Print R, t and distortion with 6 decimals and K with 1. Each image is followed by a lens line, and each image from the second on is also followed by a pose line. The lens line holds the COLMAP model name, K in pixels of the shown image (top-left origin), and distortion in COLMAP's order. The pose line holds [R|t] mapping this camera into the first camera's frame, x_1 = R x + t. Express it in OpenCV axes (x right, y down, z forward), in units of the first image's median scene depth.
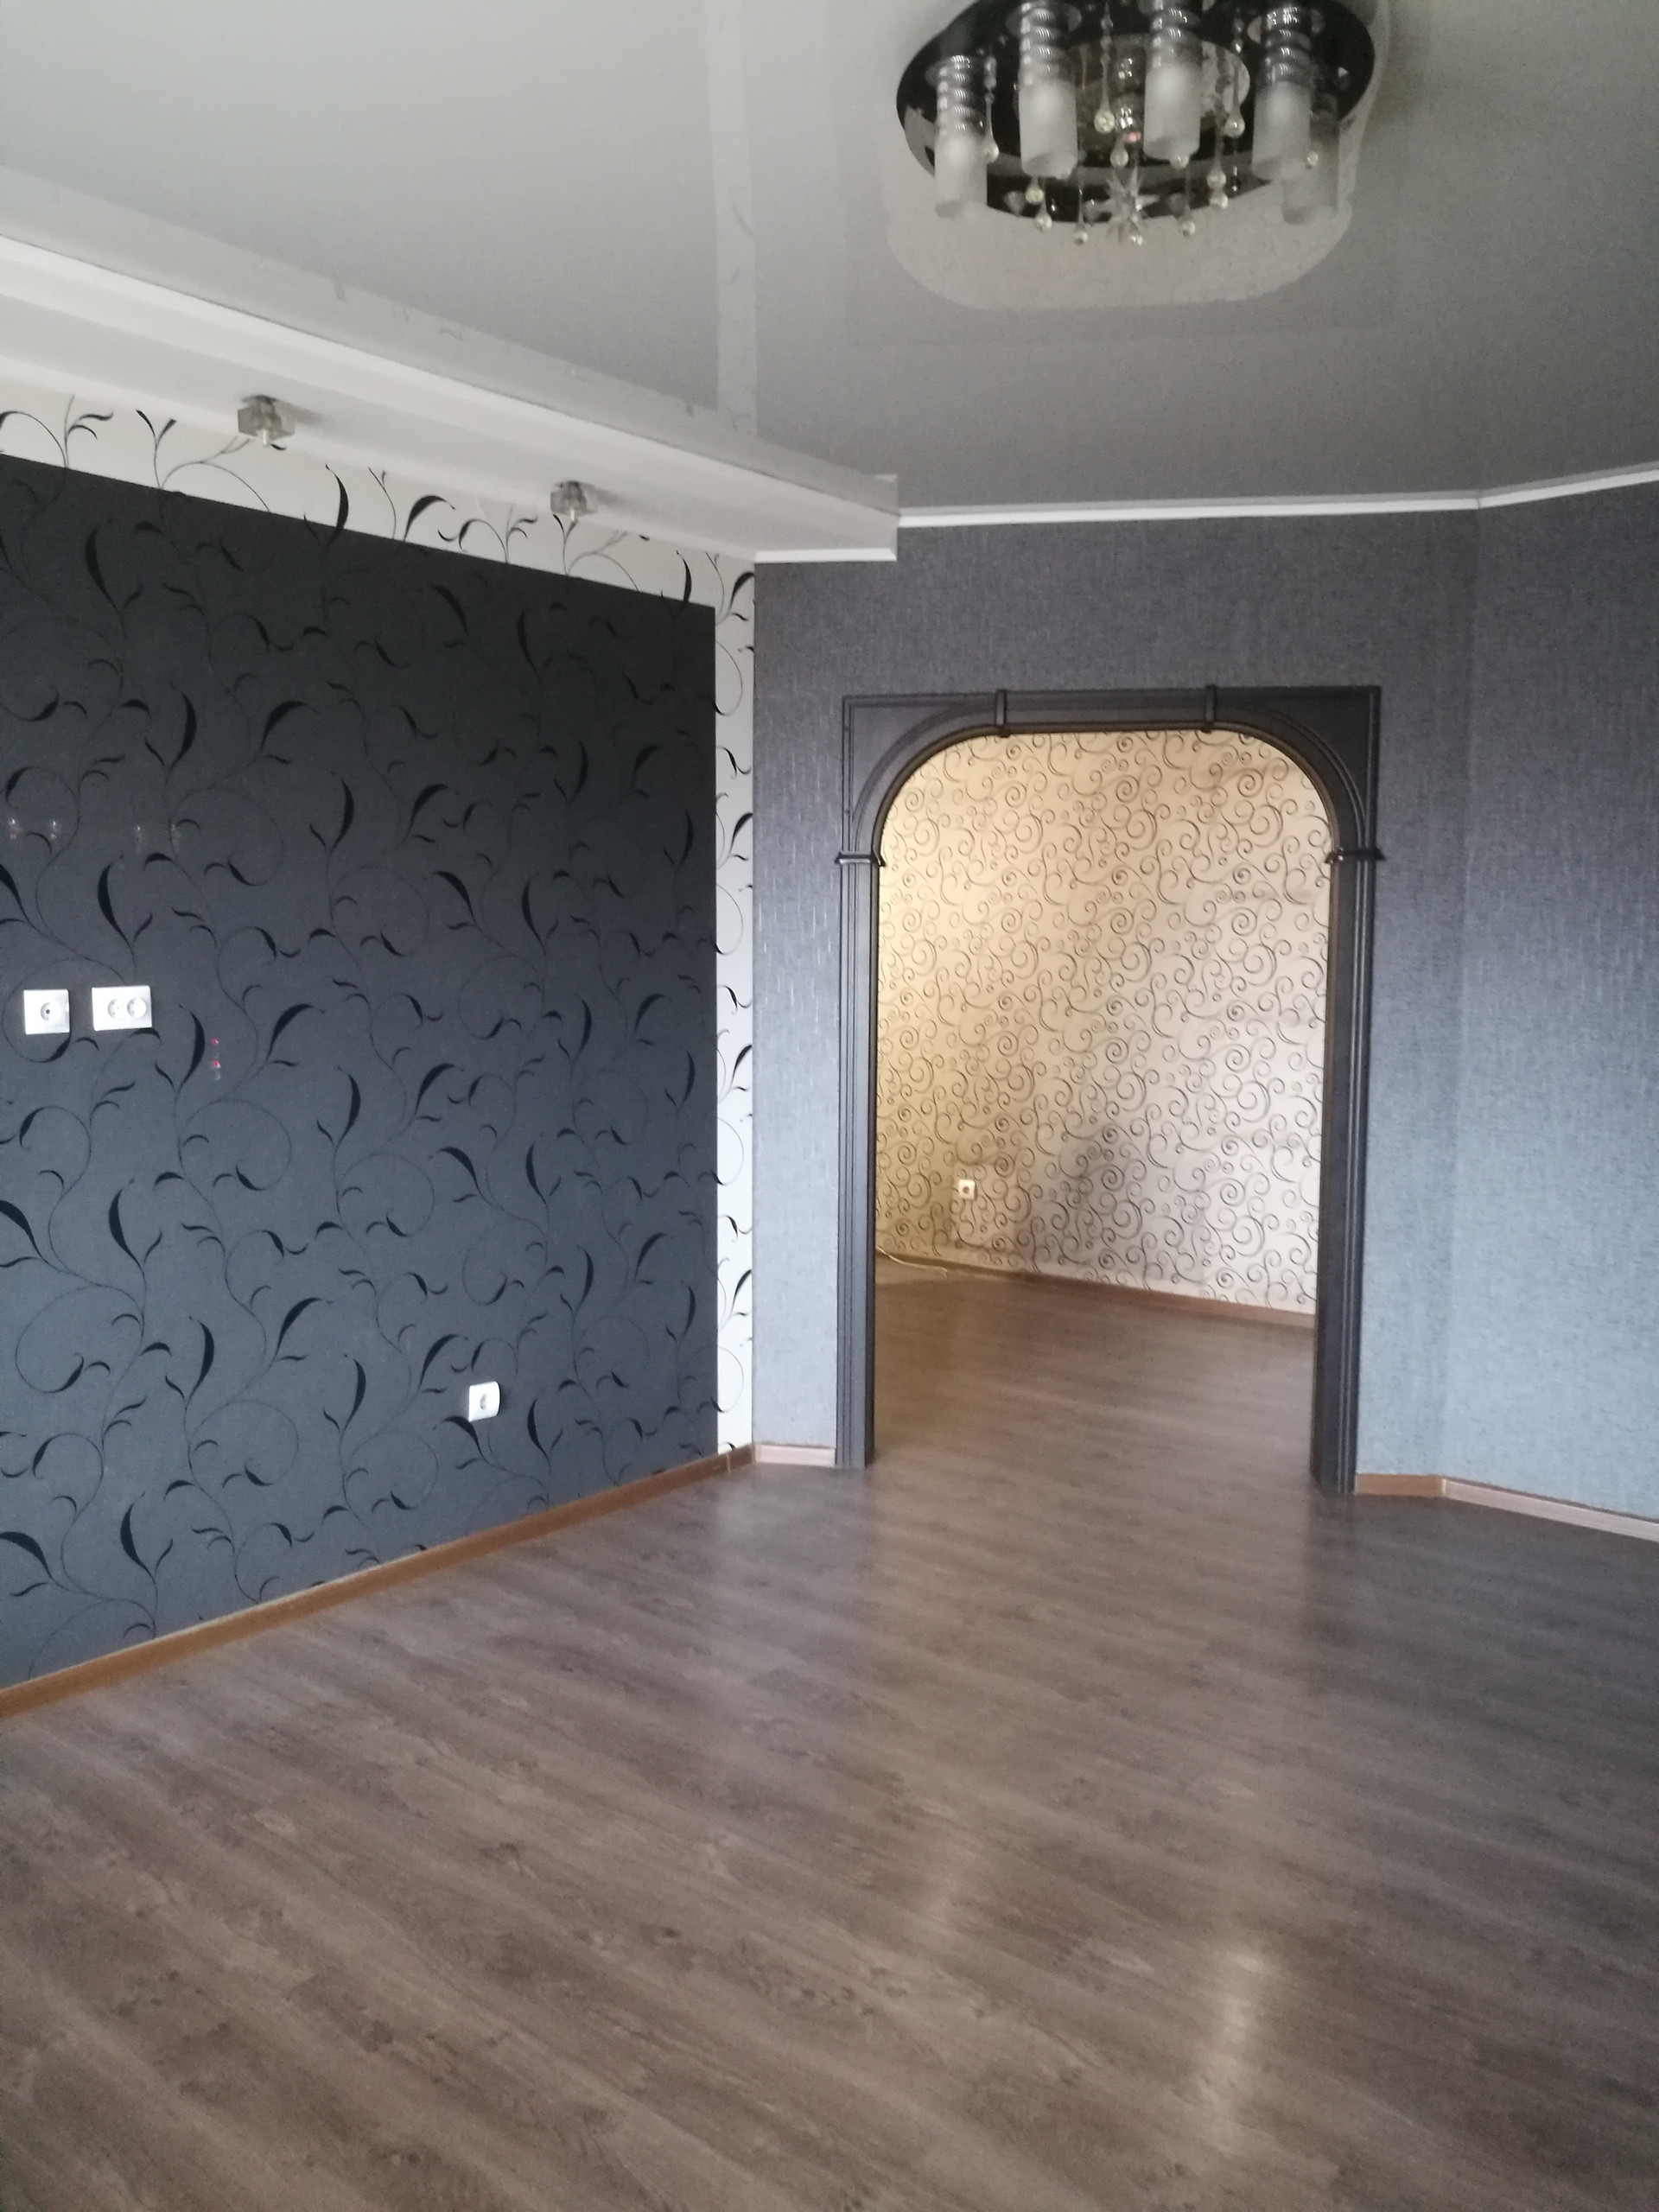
lens RADIAL K [[1751.3, 0, 829.5], [0, 1751.3, 1106.0], [0, 0, 1]] dist [-0.027620, 0.011425]
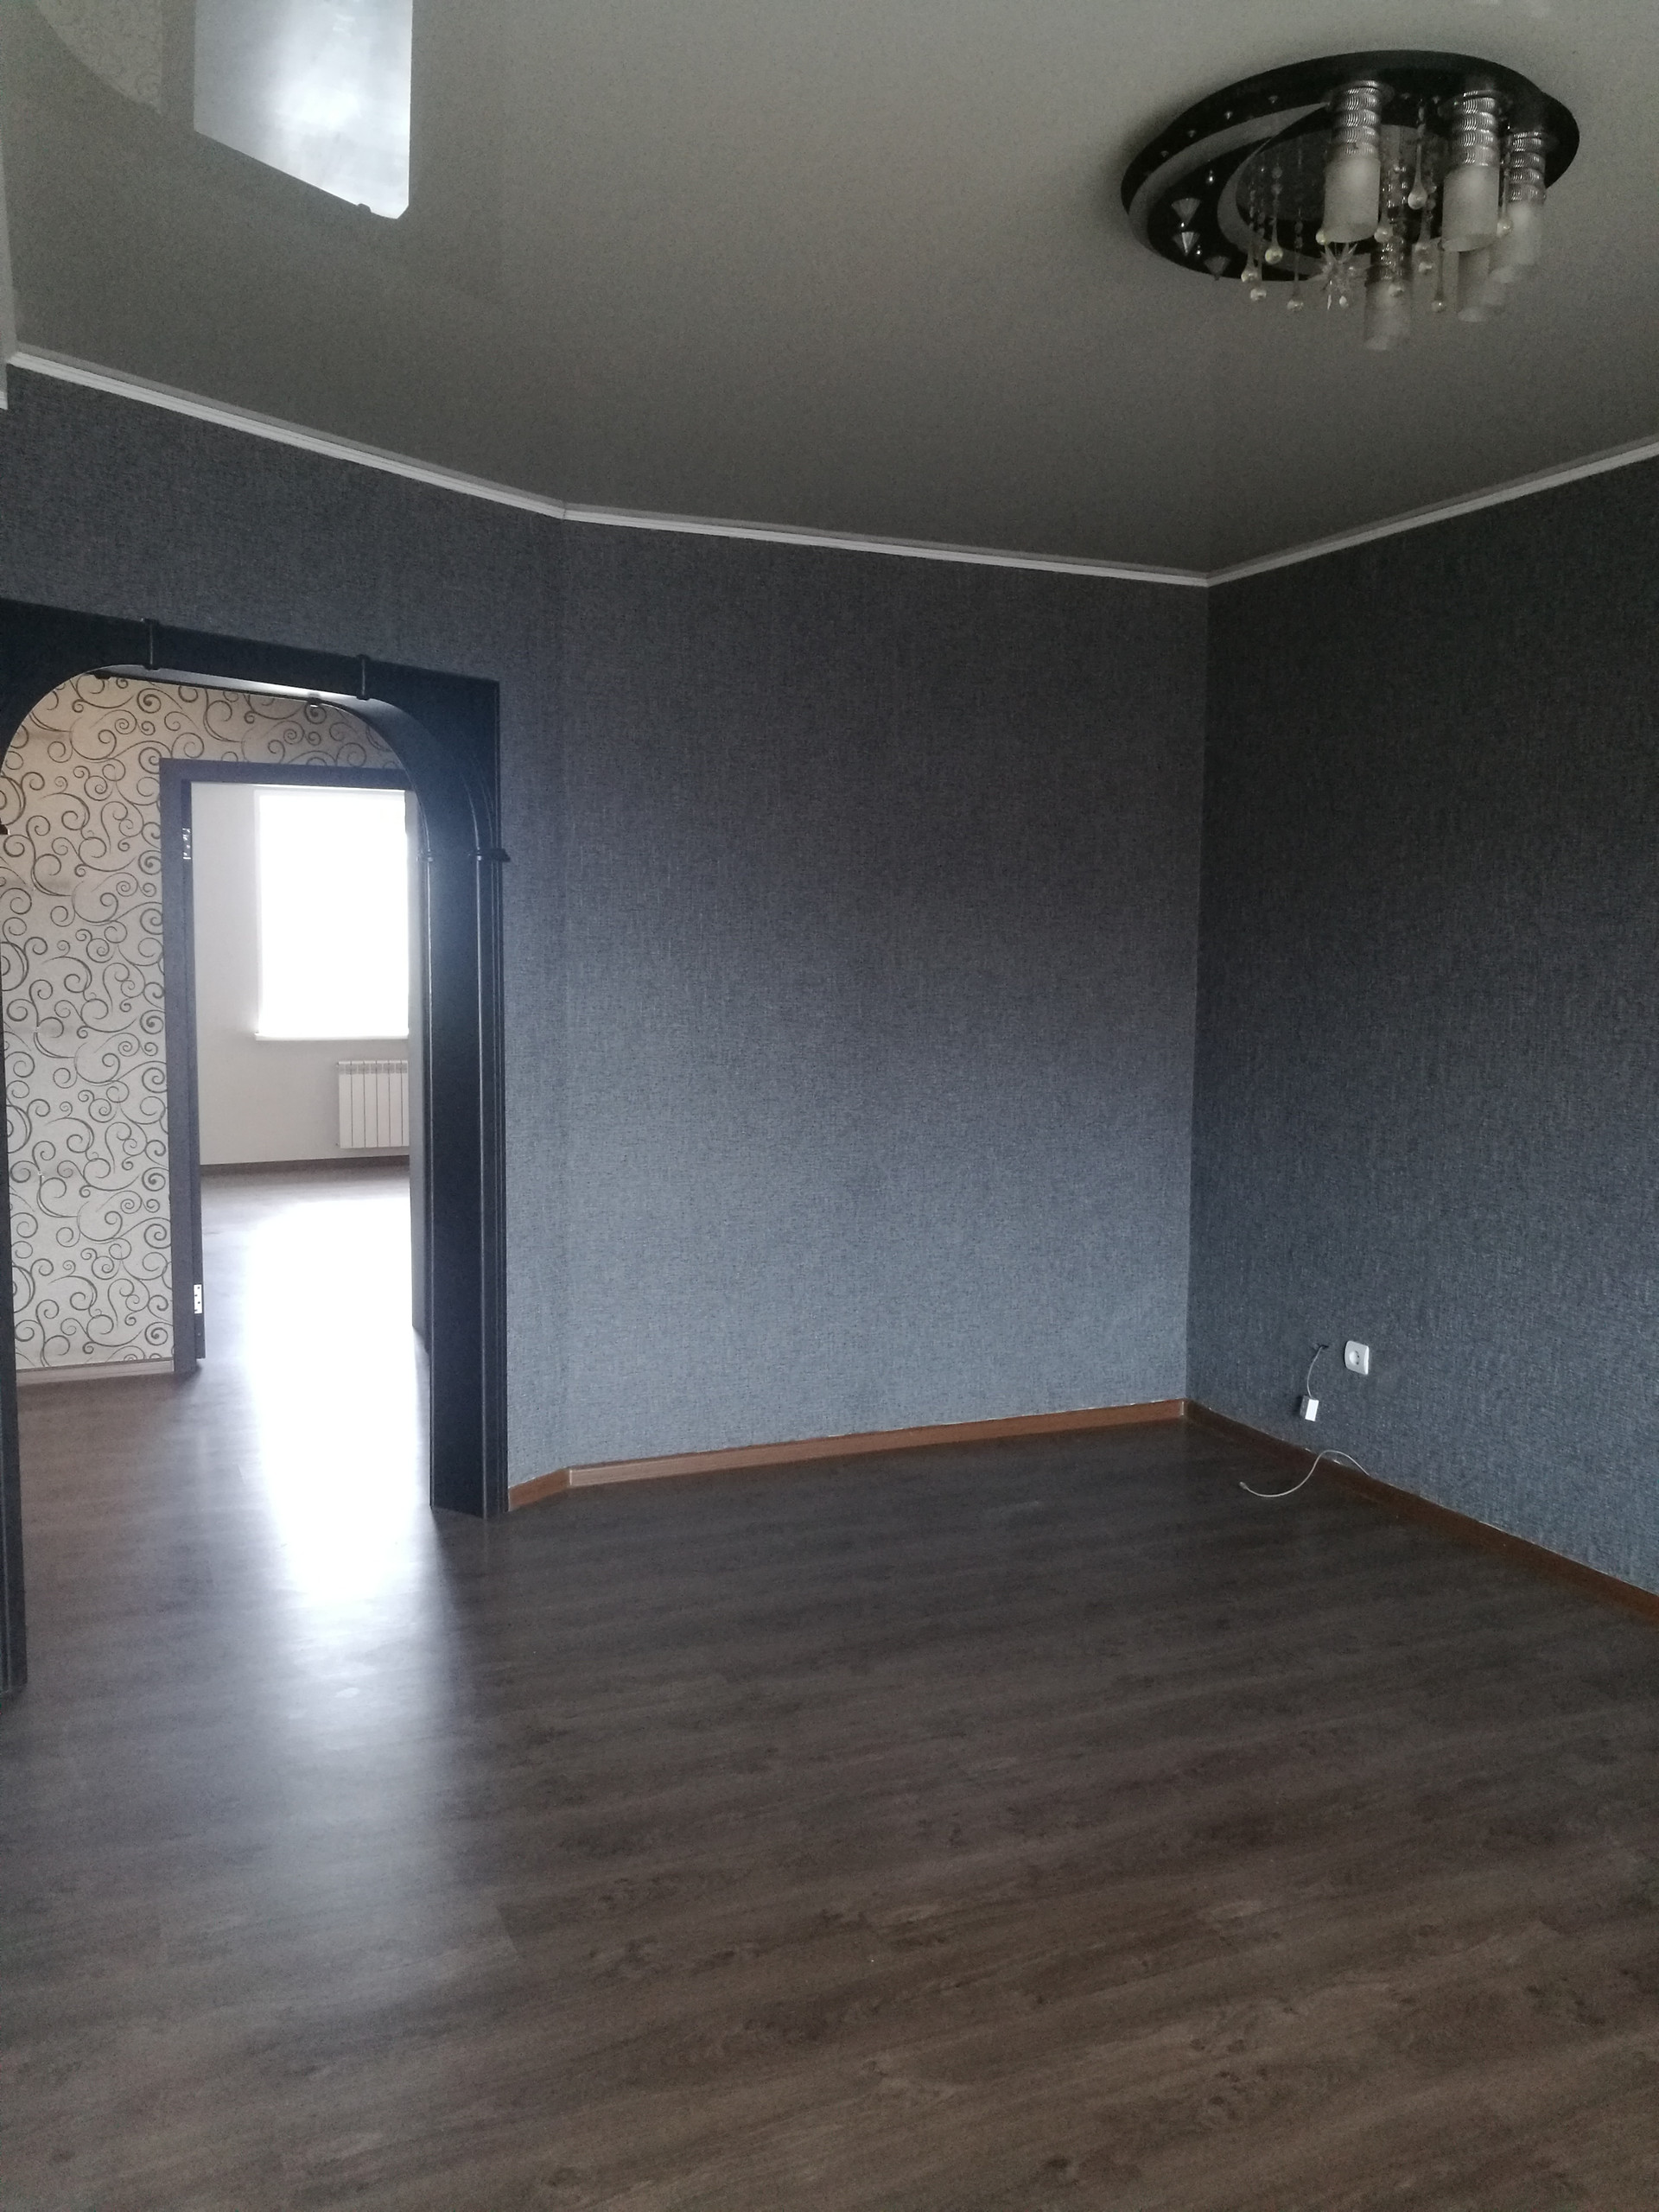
lens RADIAL K [[1729.7, 0, 829.5], [0, 1729.7, 1106.0], [0, 0, 1]] dist [-0.007357, 0.002567]
pose [[0.444900, -0.085901, 0.891451, -0.477370], [0.076716, 0.995386, 0.057630, -0.046376], [-0.892288, 0.042749, 0.449438, 0.408195]]
